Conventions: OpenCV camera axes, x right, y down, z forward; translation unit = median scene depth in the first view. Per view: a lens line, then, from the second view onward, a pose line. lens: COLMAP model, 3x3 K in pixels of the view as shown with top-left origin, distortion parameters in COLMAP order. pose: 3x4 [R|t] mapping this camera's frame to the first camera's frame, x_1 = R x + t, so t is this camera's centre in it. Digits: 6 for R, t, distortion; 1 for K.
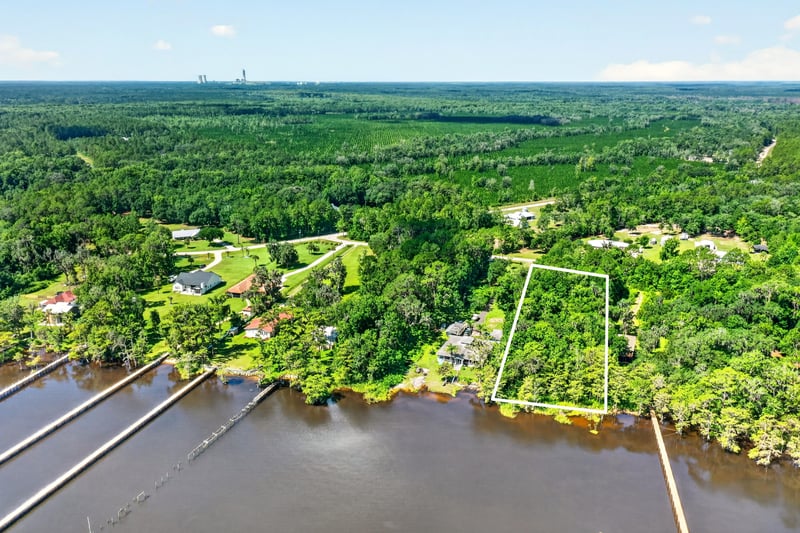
lens RADIAL K [[602.8, 0, 417.4], [0, 602.8, 267.6], [0, 0, 1]] dist [-0.000468, -0.005858]
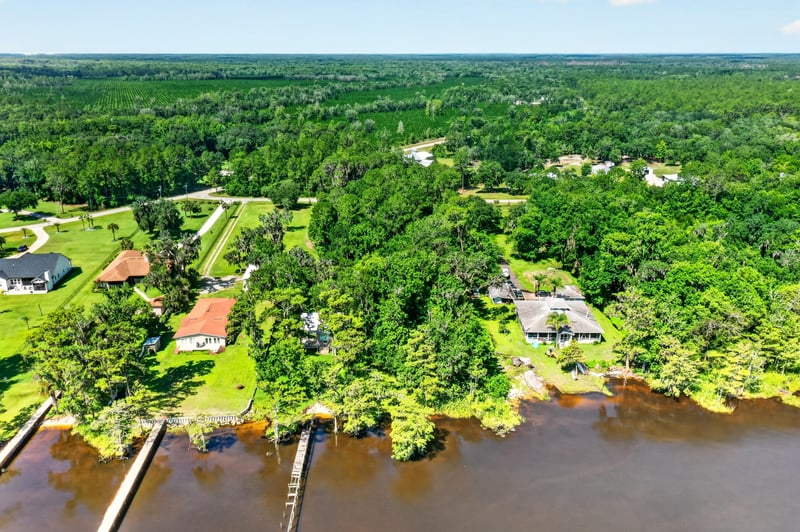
lens RADIAL K [[599.6, 0, 400.0], [0, 599.6, 266.0], [0, 0, 1]] dist [-0.003848, -0.012013]
pose [[0.941575, -0.111867, 0.317683, -0.212681], [0.096895, 0.993324, 0.062599, 0.016381], [-0.322565, -0.028160, 0.946128, 0.329949]]
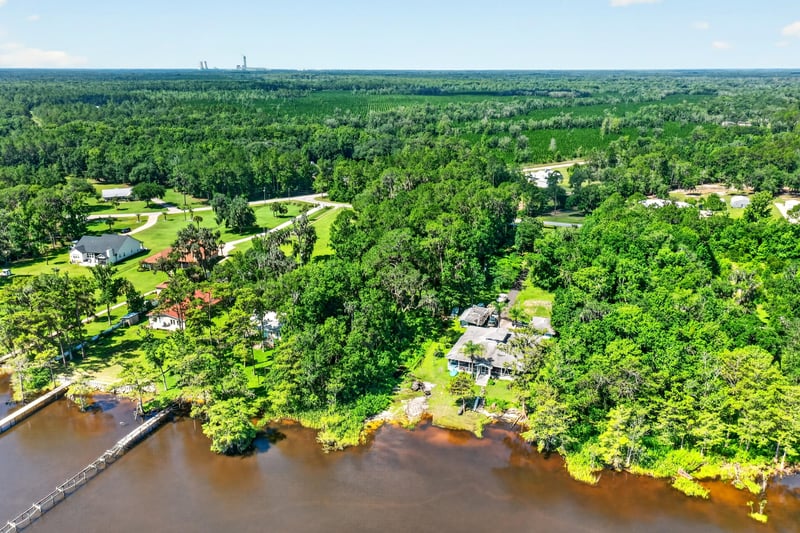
lens RADIAL K [[602.8, 0, 417.4], [0, 602.8, 267.6], [0, 0, 1]] dist [-0.000468, -0.005858]
pose [[1.000000, 0.000636, -0.000727, 0.002191], [-0.000618, 0.999719, 0.023710, 0.028730], [0.000742, -0.023710, 0.999719, 0.294114]]
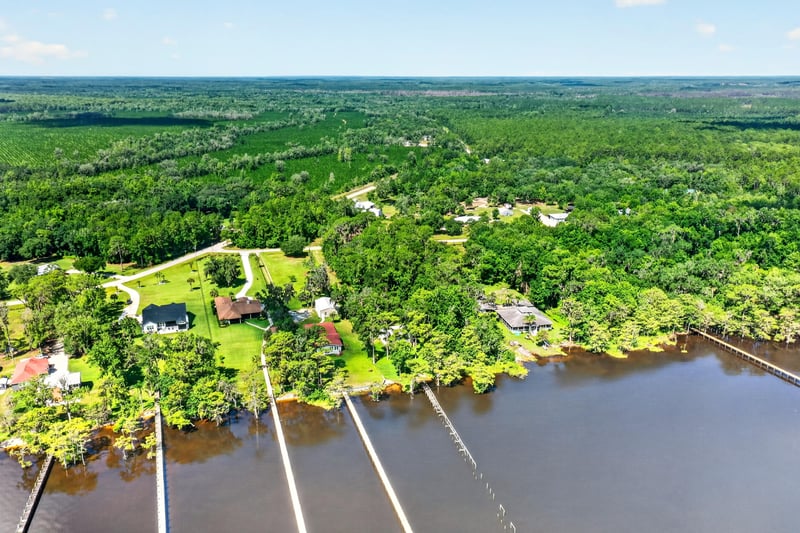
lens RADIAL K [[592.7, 0, 386.0], [0, 592.7, 255.5], [0, 0, 1]] dist [0.007188, 0.000874]
pose [[0.853942, -0.149739, 0.498359, -0.512871], [0.153381, 0.987585, 0.033913, -0.043962], [-0.497250, 0.047479, 0.866307, 0.119194]]
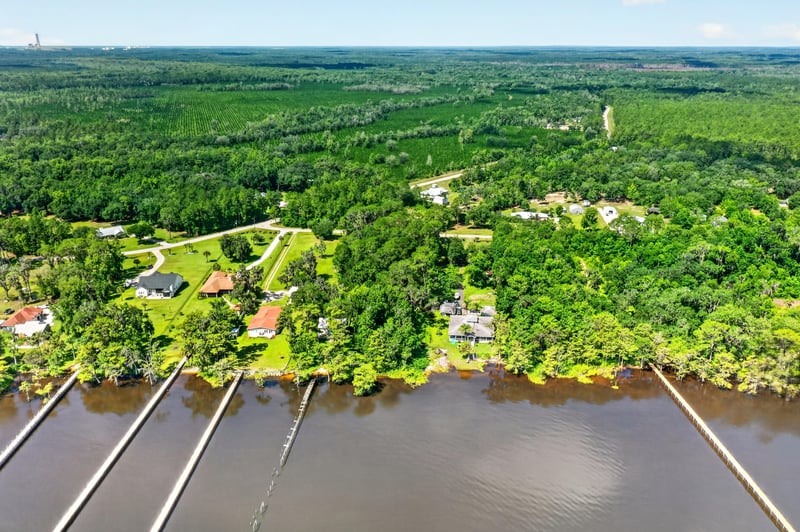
lens RADIAL K [[599.6, 0, 400.0], [0, 599.6, 266.0], [0, 0, 1]] dist [-0.003848, -0.012013]
pose [[0.970441, -0.082522, 0.226791, -0.212154], [0.070996, 0.995758, 0.058532, -0.035285], [-0.230659, -0.040701, 0.972183, -0.014561]]
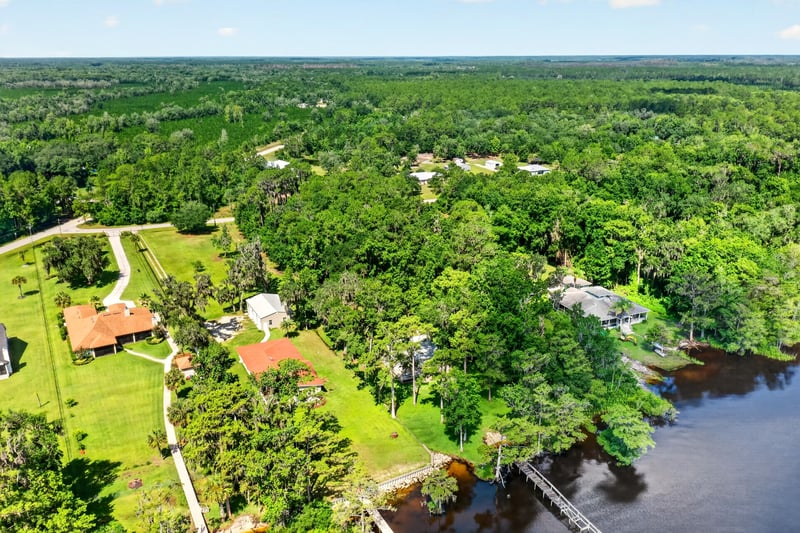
lens RADIAL K [[595.7, 0, 382.4], [0, 595.7, 267.9], [0, 0, 1]] dist [-0.009854, -0.006927]
pose [[0.734924, -0.225818, 0.639447, -0.409619], [0.195421, 0.973452, 0.119171, -0.030246], [-0.649382, 0.037380, 0.759543, 0.476694]]
